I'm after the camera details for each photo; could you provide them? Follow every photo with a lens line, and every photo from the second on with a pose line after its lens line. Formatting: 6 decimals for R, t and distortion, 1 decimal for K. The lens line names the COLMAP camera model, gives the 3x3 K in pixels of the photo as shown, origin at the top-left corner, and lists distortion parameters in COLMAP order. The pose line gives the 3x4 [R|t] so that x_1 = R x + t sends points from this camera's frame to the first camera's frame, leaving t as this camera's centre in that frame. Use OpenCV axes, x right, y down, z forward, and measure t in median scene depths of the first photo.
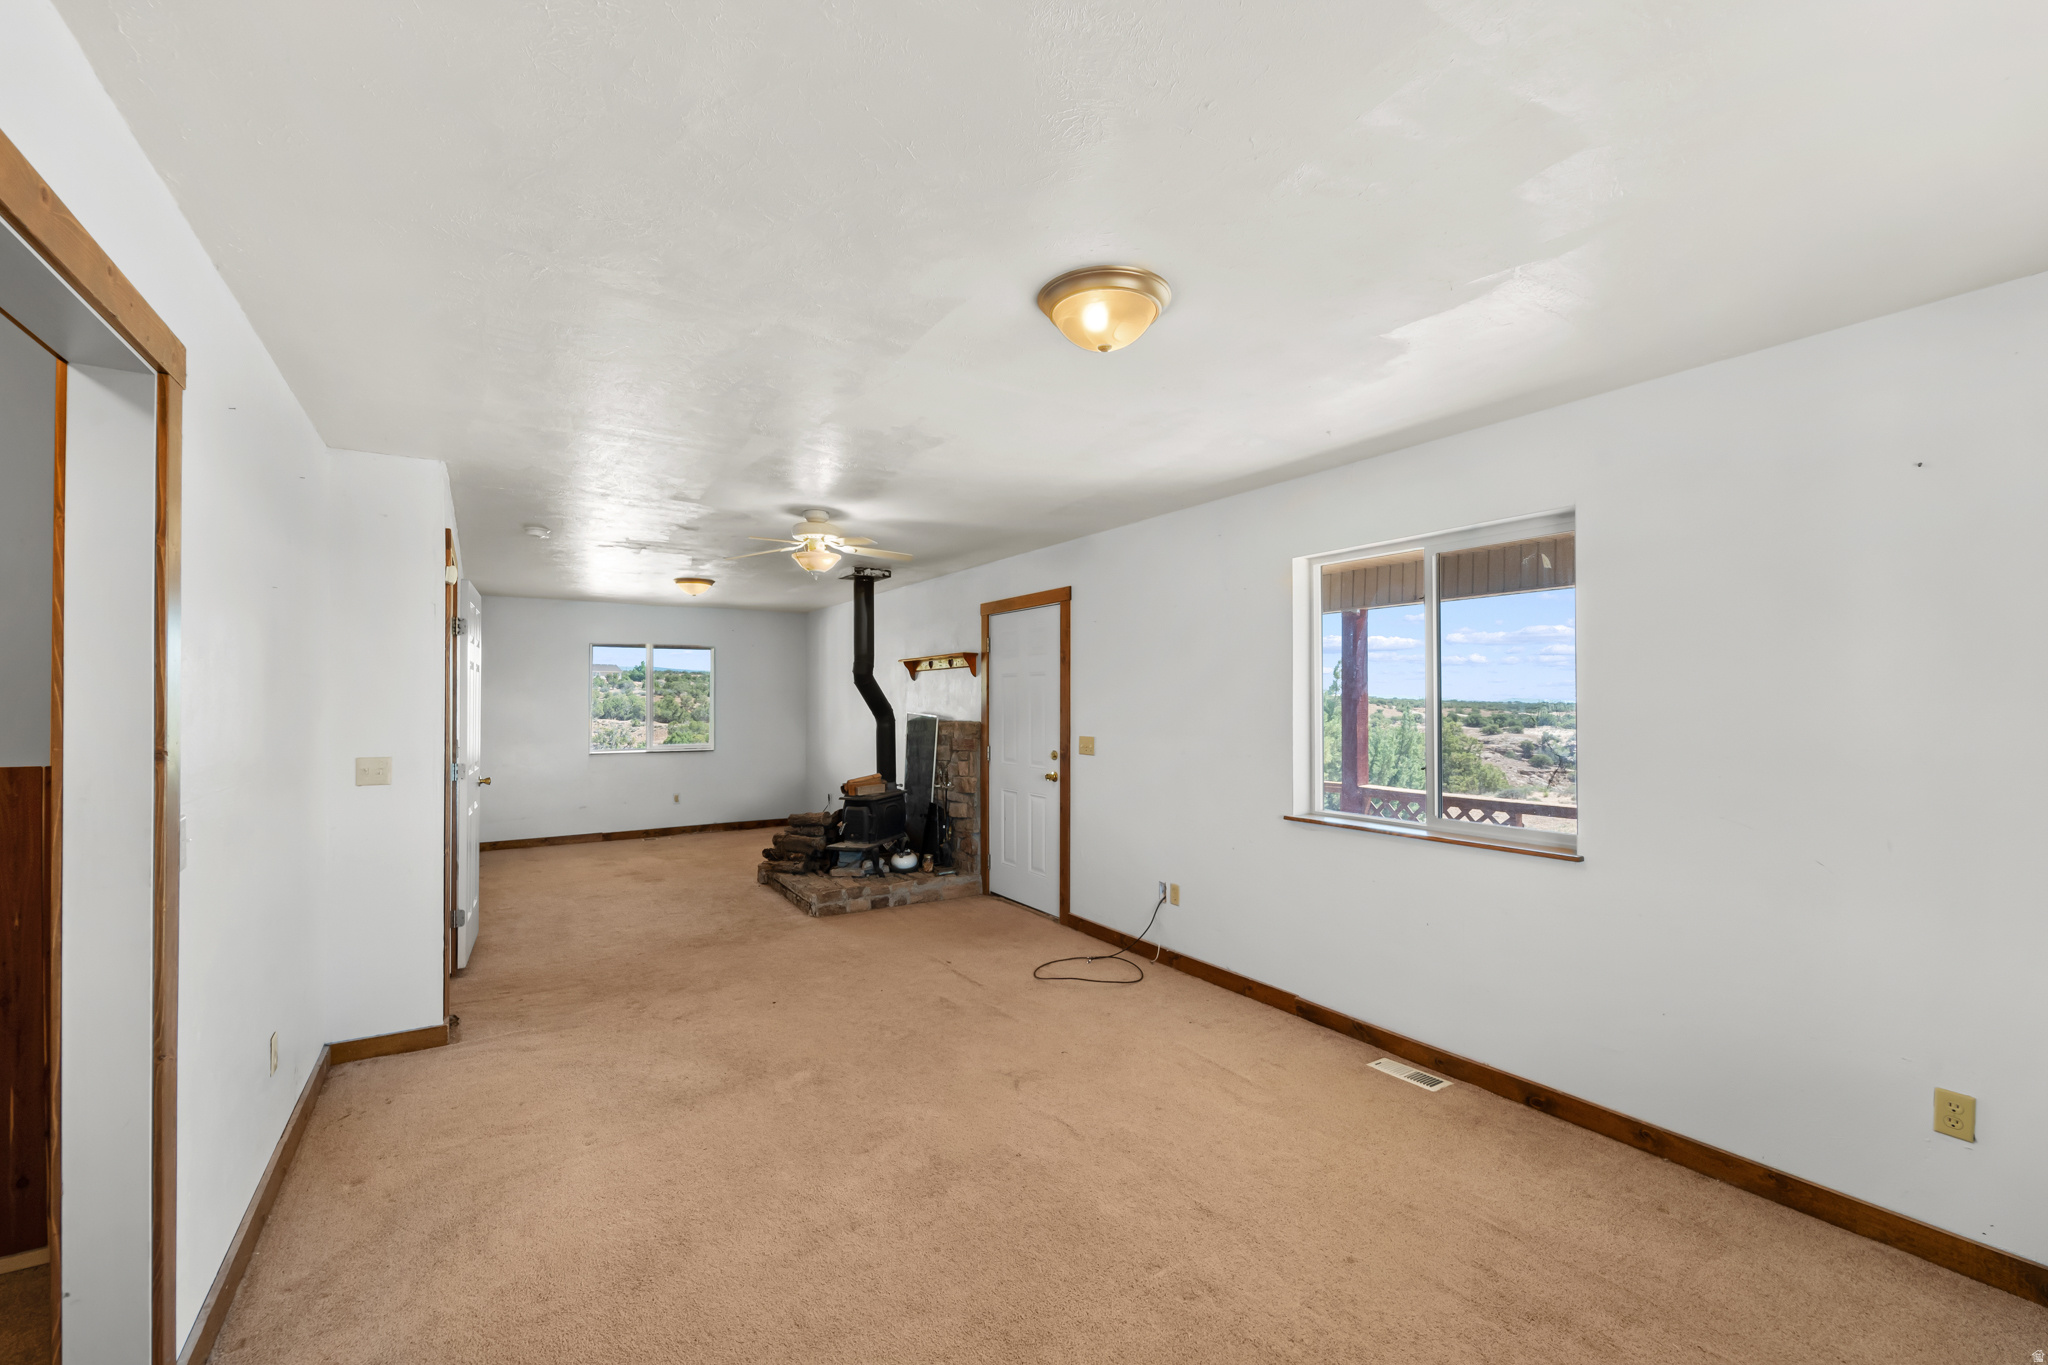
lens RADIAL K [[846.2, 0, 1045.3], [0, 846.2, 683.8], [0, 0, 1]] dist [0.000890, -0.000321]
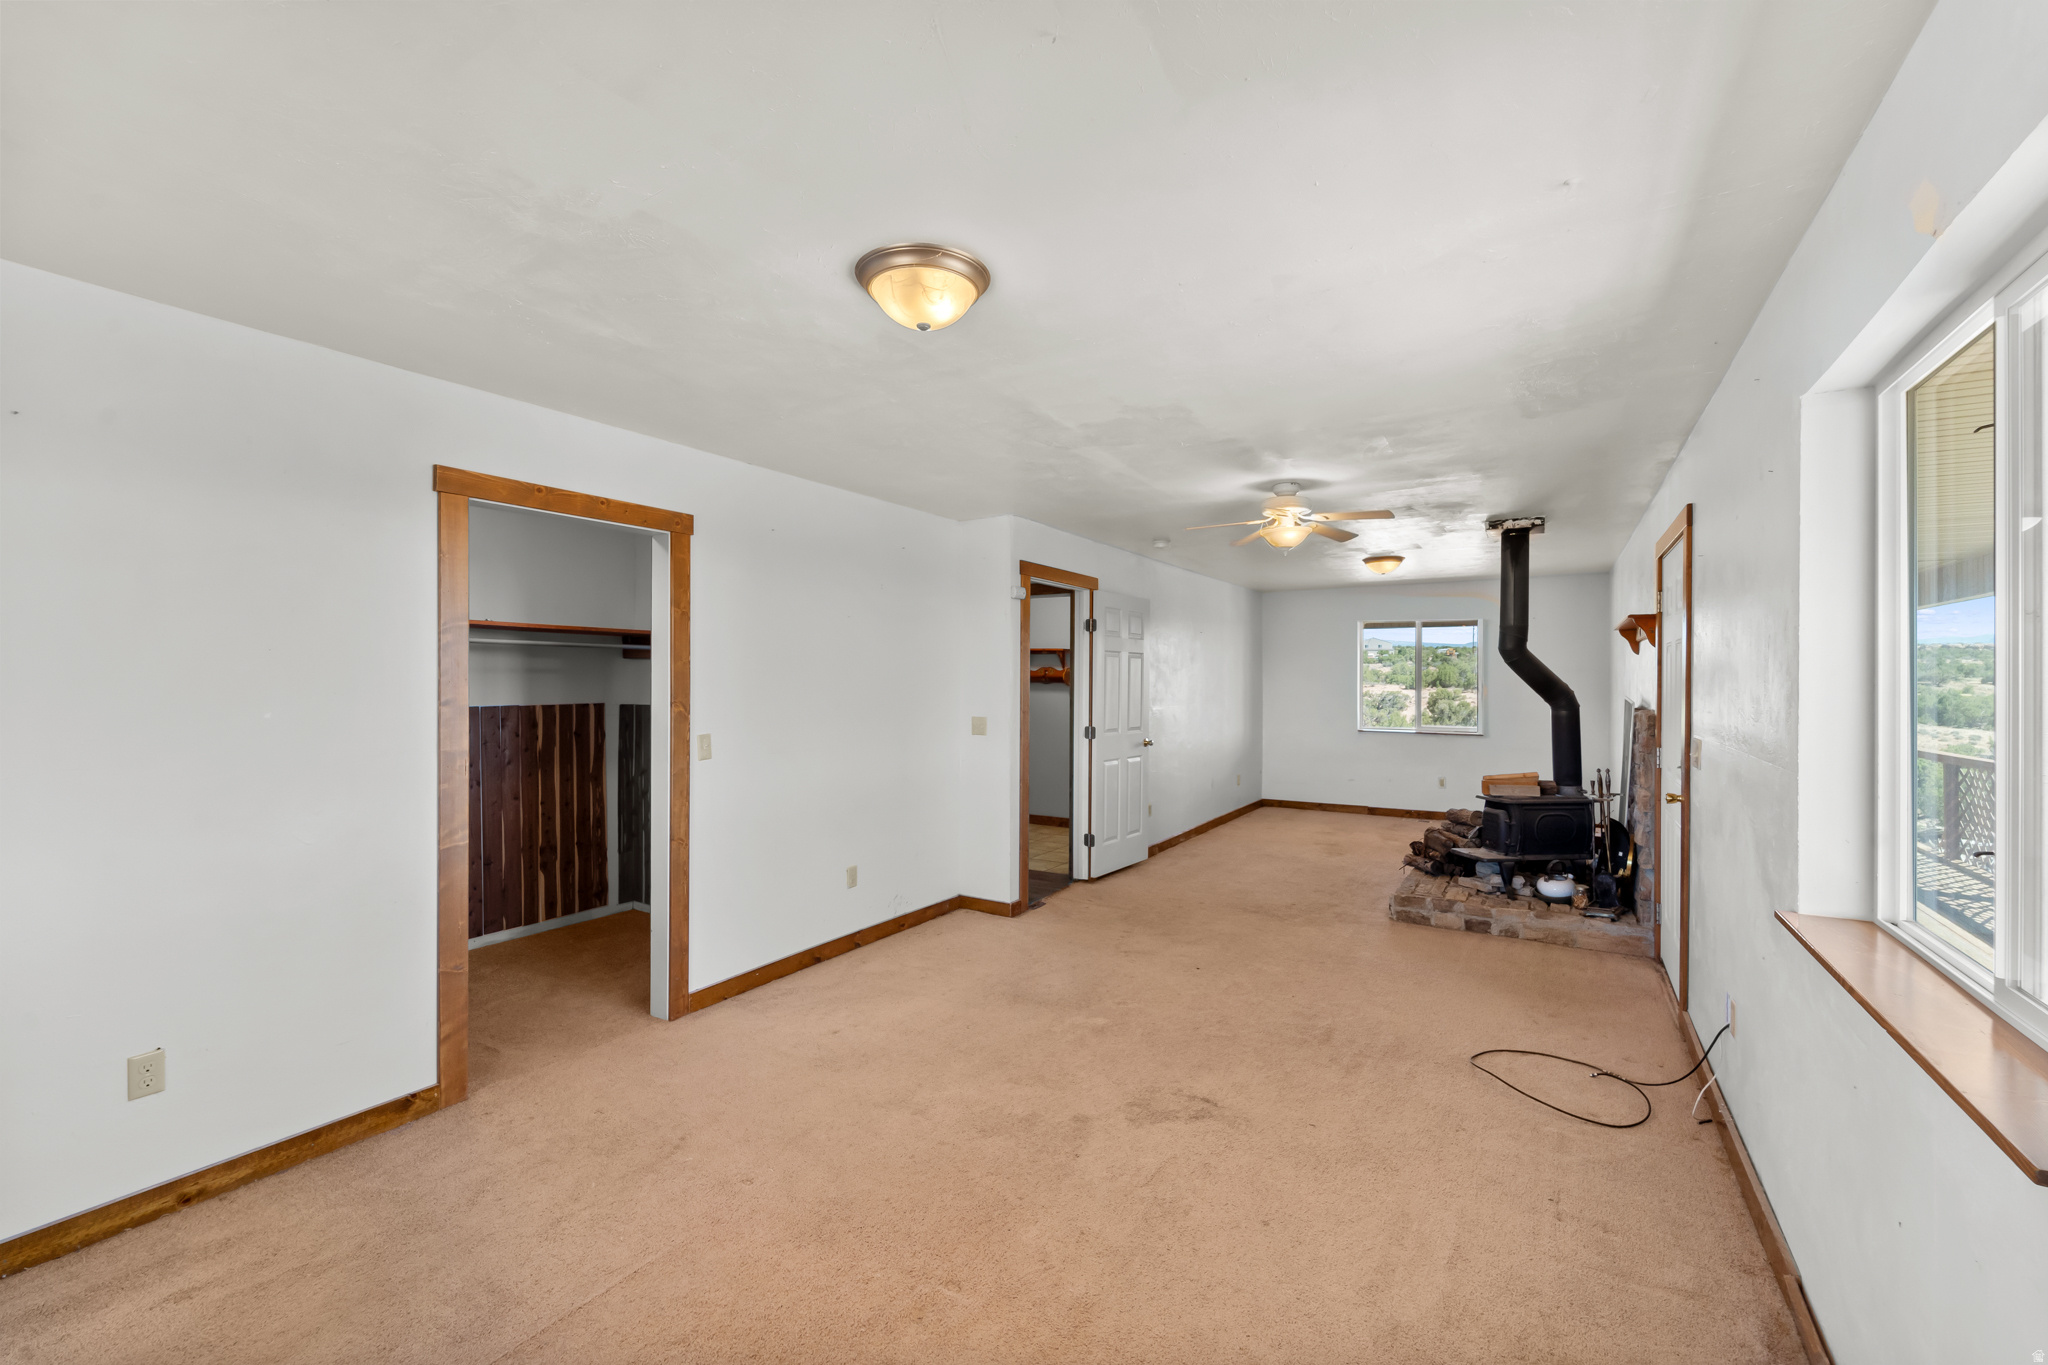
lens RADIAL K [[851.4, 0, 1024.0], [0, 851.4, 682.5], [0, 0, 1]] dist [0.000323, -0.000361]
pose [[0.419423, 0.009603, -0.907740, 0.376972], [0.013197, 0.999774, 0.016674, 0.000398], [0.907695, -0.018973, 0.419202, 0.252466]]
